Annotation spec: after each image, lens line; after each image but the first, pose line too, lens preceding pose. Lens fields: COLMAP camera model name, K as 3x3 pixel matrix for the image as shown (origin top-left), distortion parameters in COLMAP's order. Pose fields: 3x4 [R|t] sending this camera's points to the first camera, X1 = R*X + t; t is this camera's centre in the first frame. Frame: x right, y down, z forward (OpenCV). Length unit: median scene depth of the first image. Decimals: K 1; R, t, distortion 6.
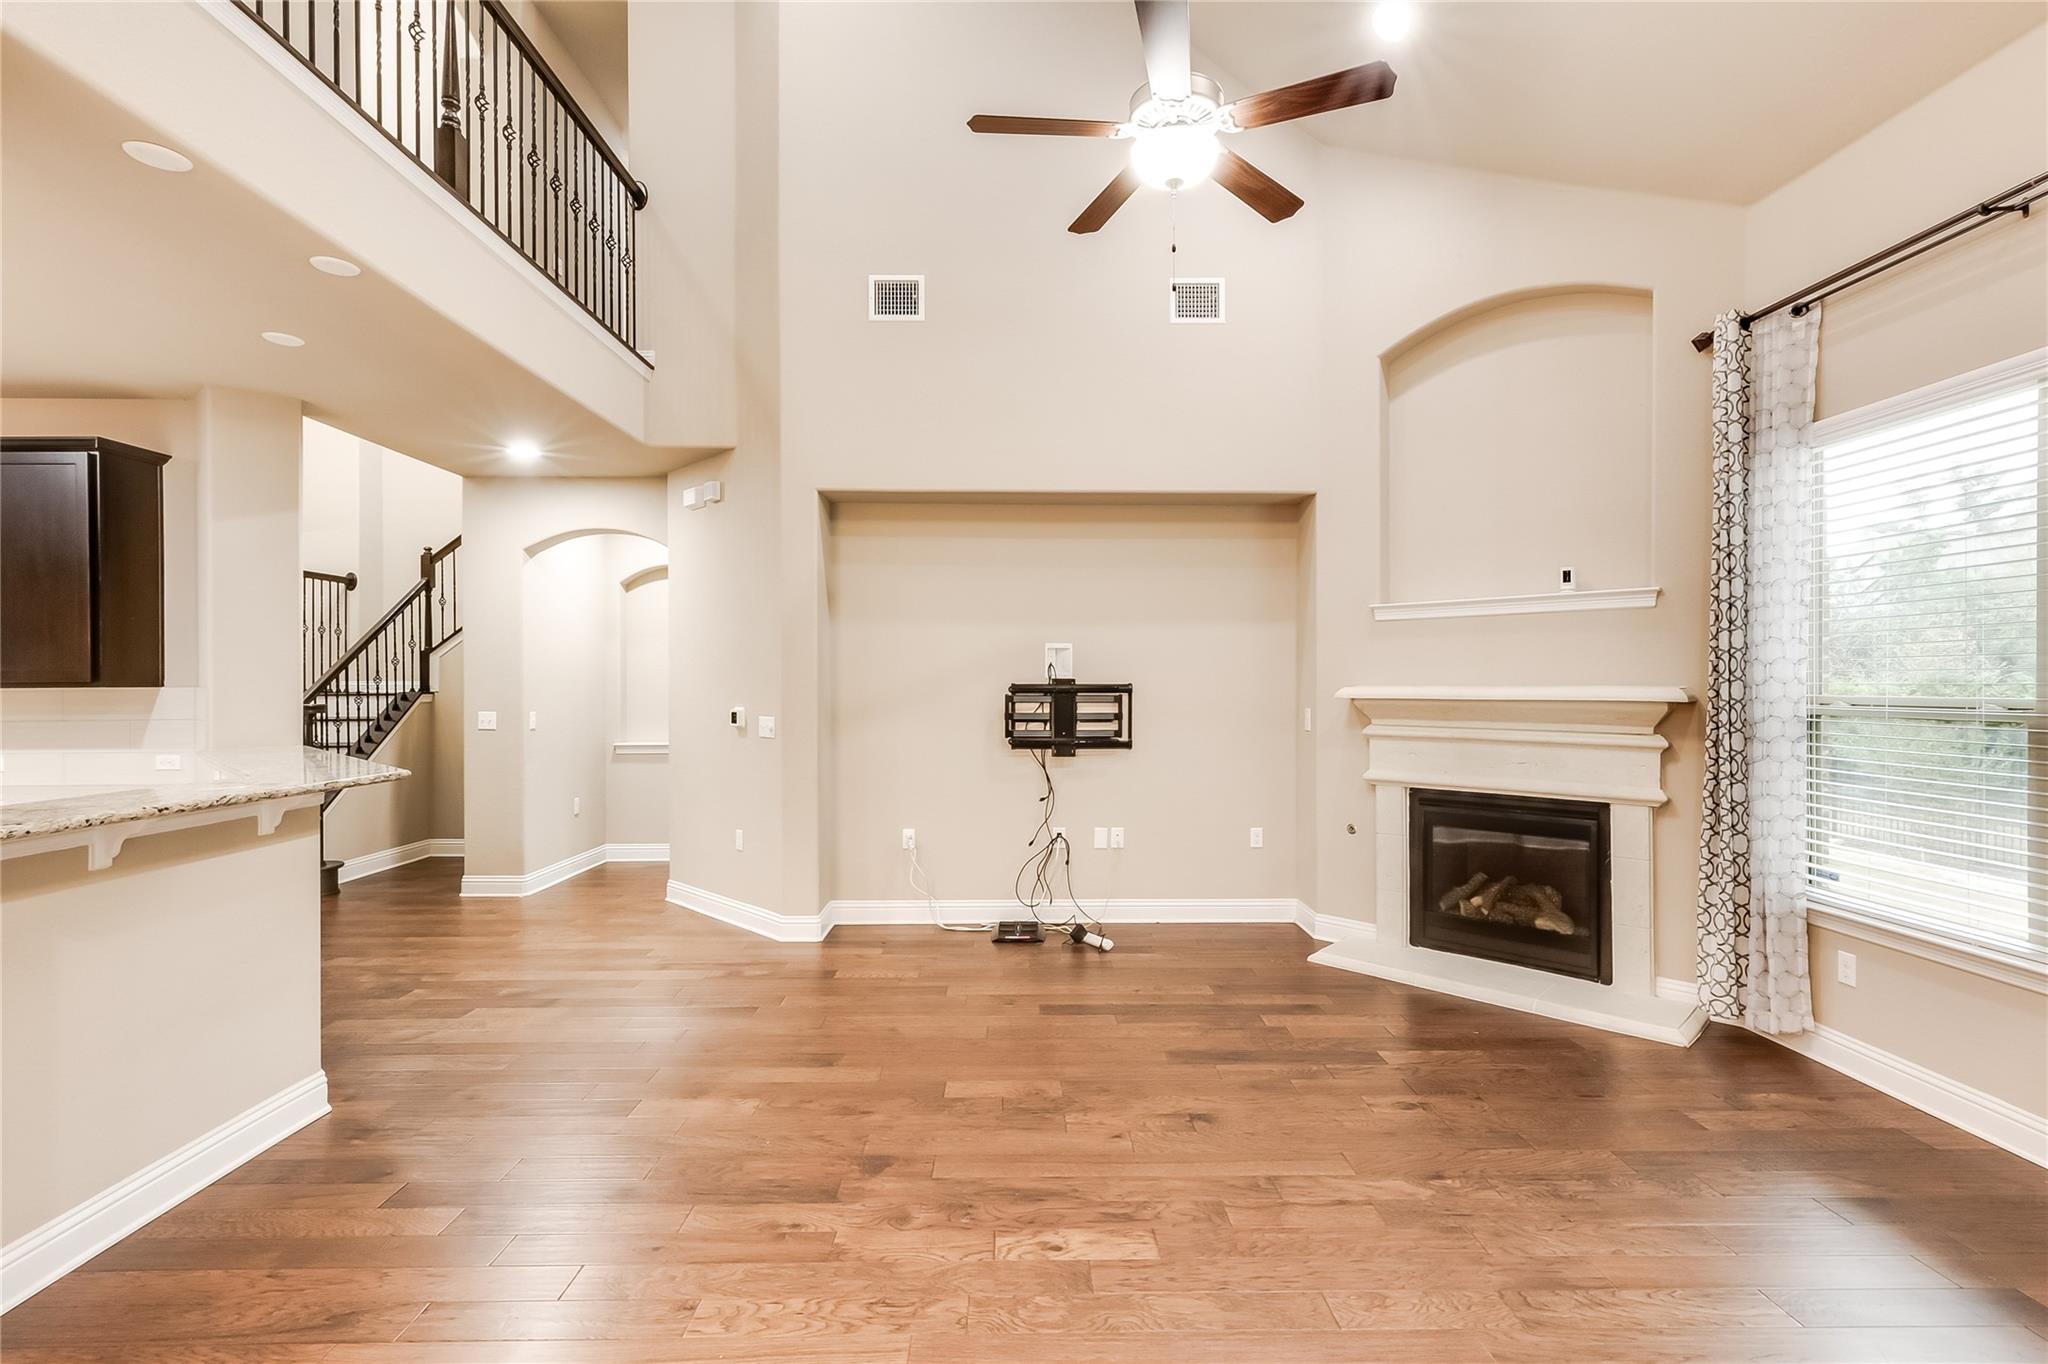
lens RADIAL K [[927.9, 0, 1029.9], [0, 927.9, 690.9], [0, 0, 1]] dist [0.005525, -0.000612]
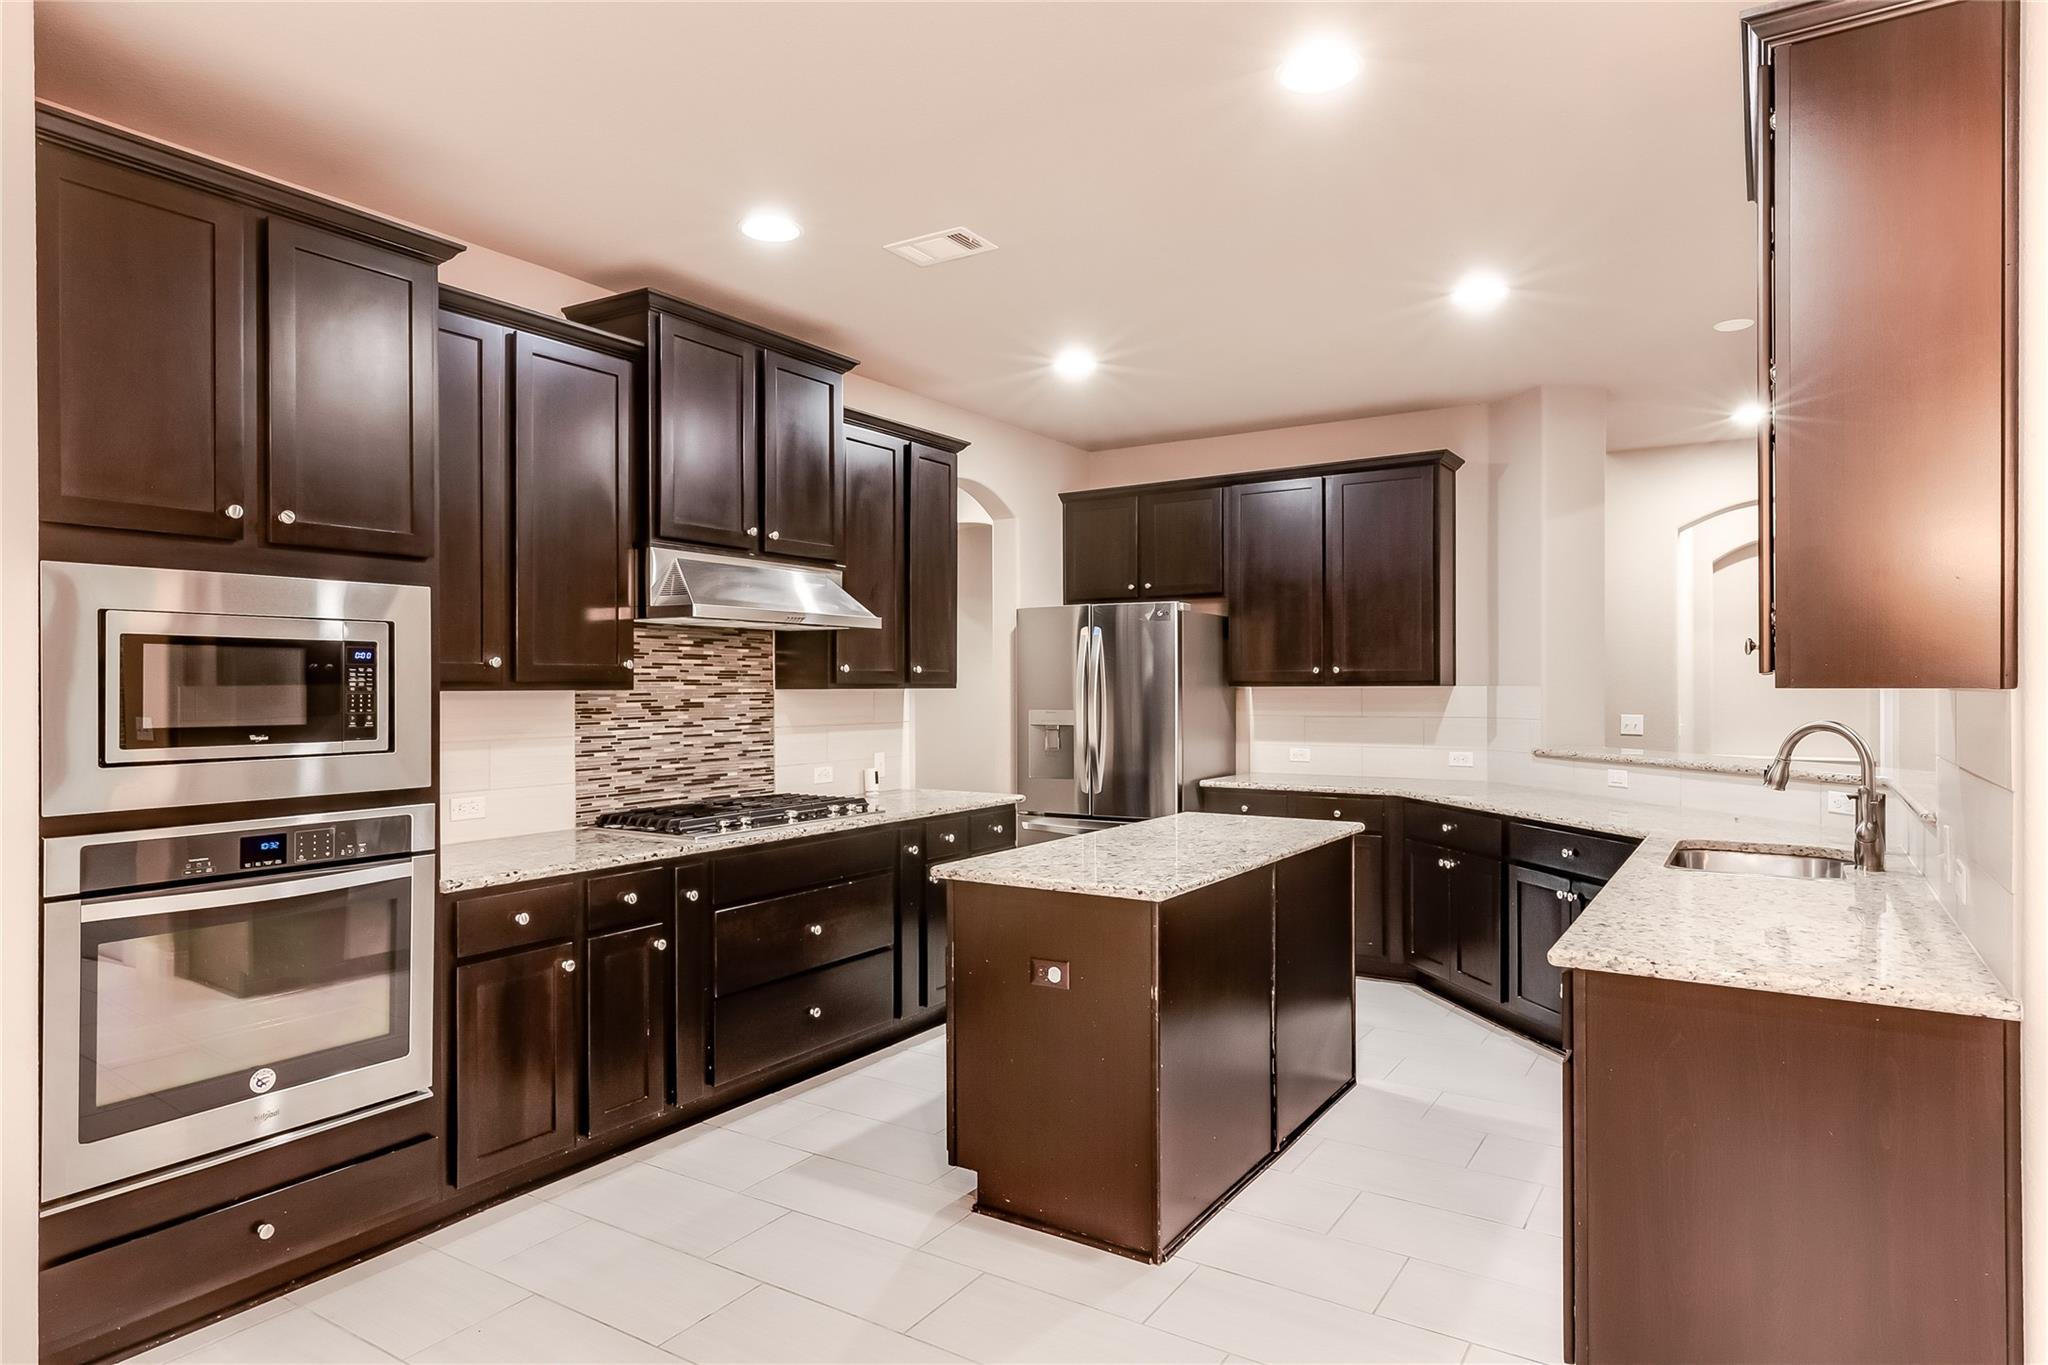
lens RADIAL K [[1174.4, 0, 1044.3], [0, 1174.4, 688.8], [0, 0, 1]] dist [0.026053, -0.000113]
pose [[0.832069, 0.001844, -0.554669, -0.488243], [-0.003222, 0.999994, -0.001510, 0.002205], [0.554663, 0.003044, 0.832070, -0.278445]]
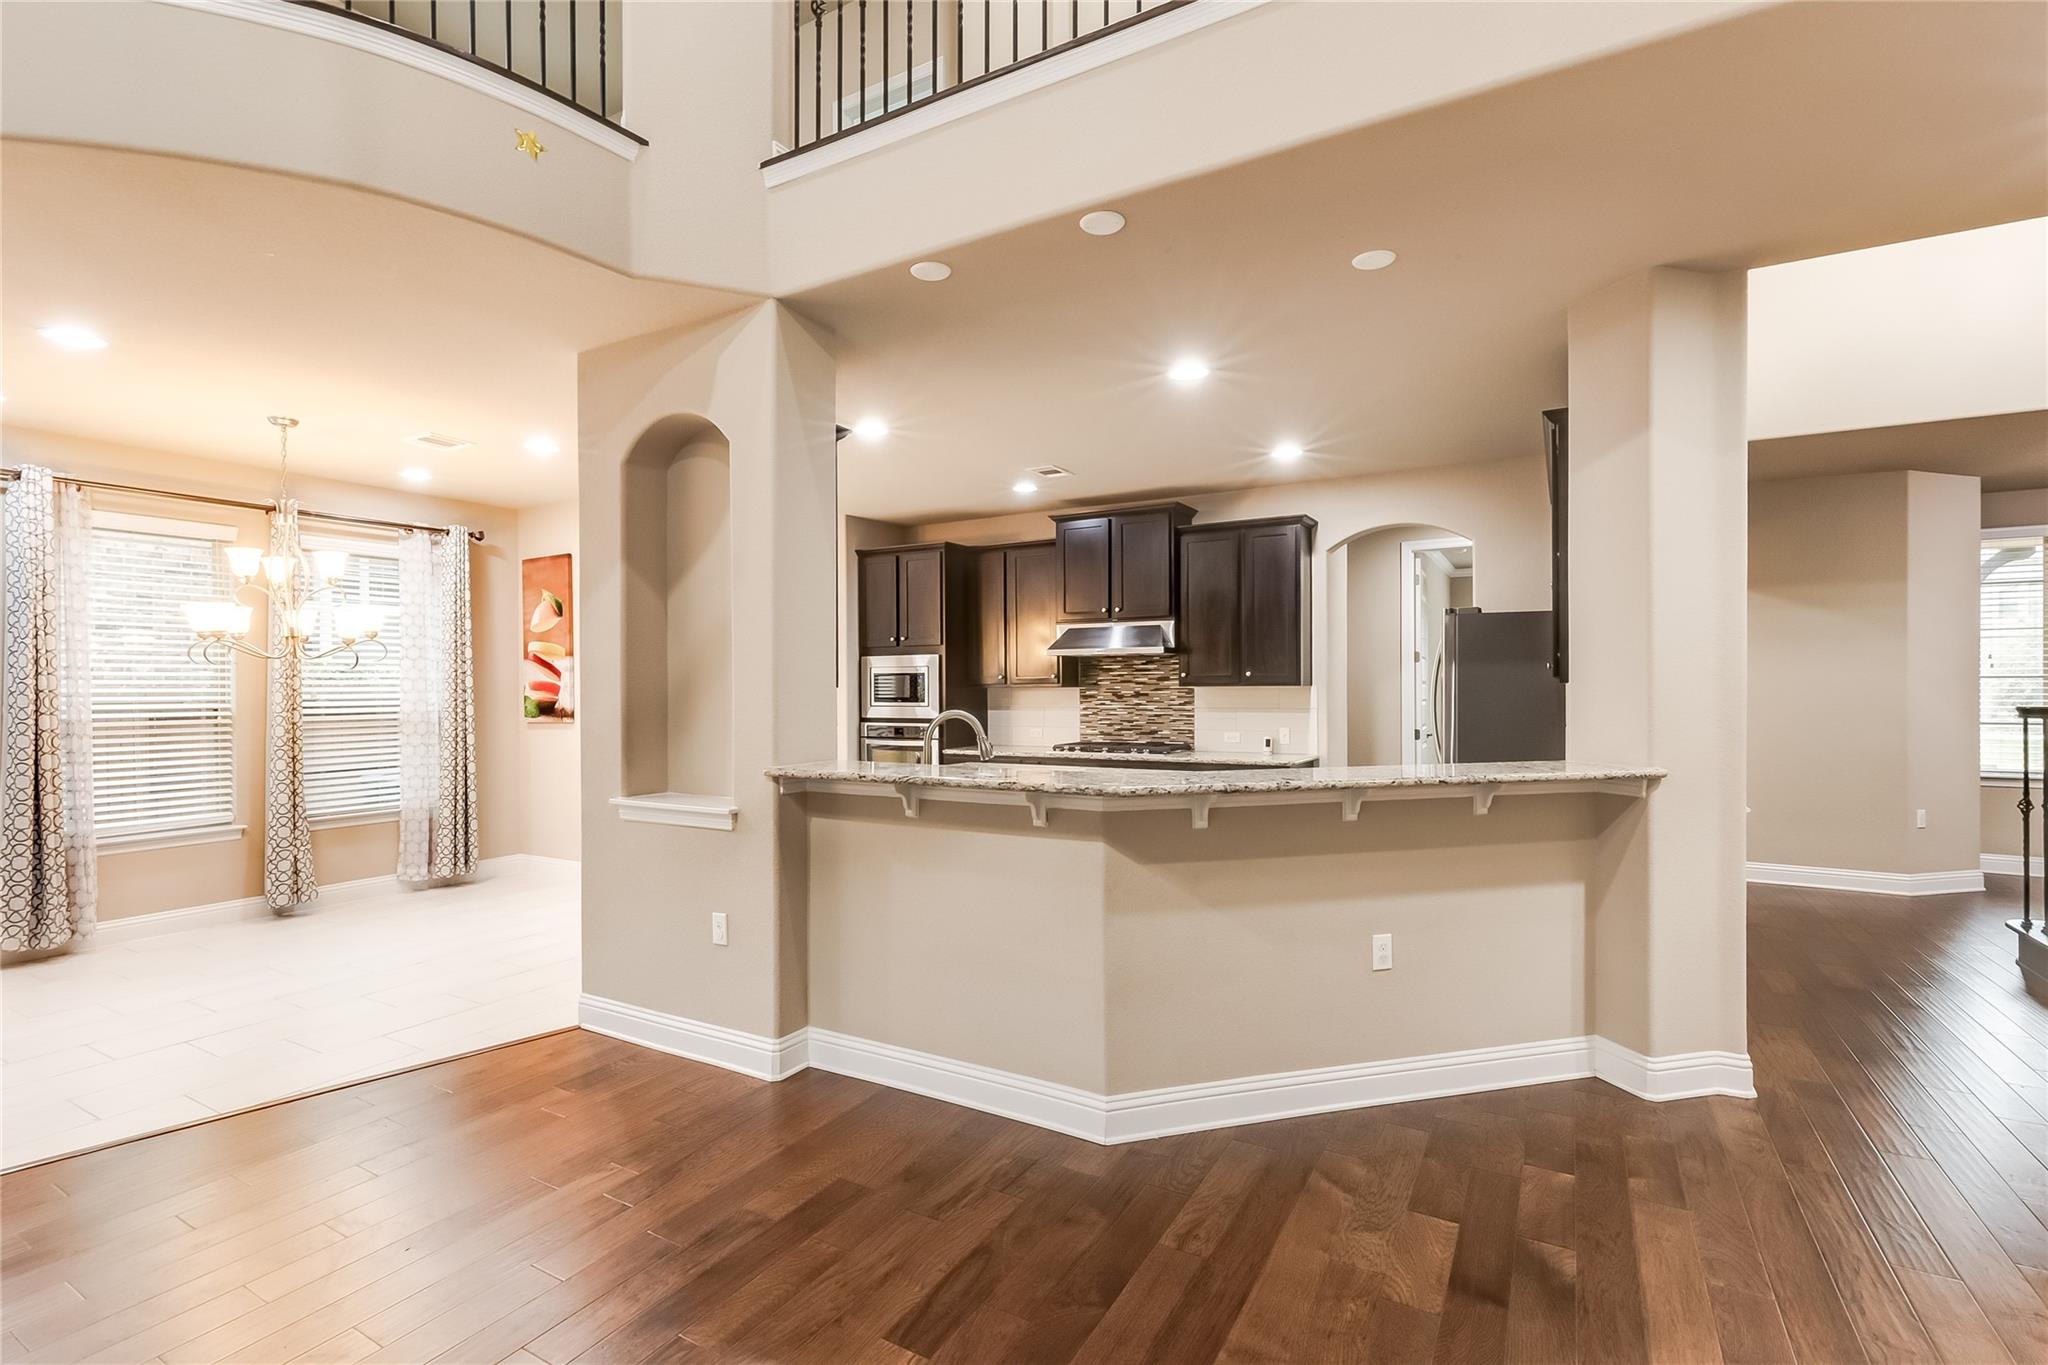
lens RADIAL K [[927.9, 0, 1027.2], [0, 927.9, 686.6], [0, 0, 1]] dist [0.005525, -0.000612]
pose [[-0.517525, 0.004625, -0.855656, 0.040629], [0.000994, 0.999988, 0.004804, -0.004410], [0.855668, 0.001636, -0.517523, 0.790912]]
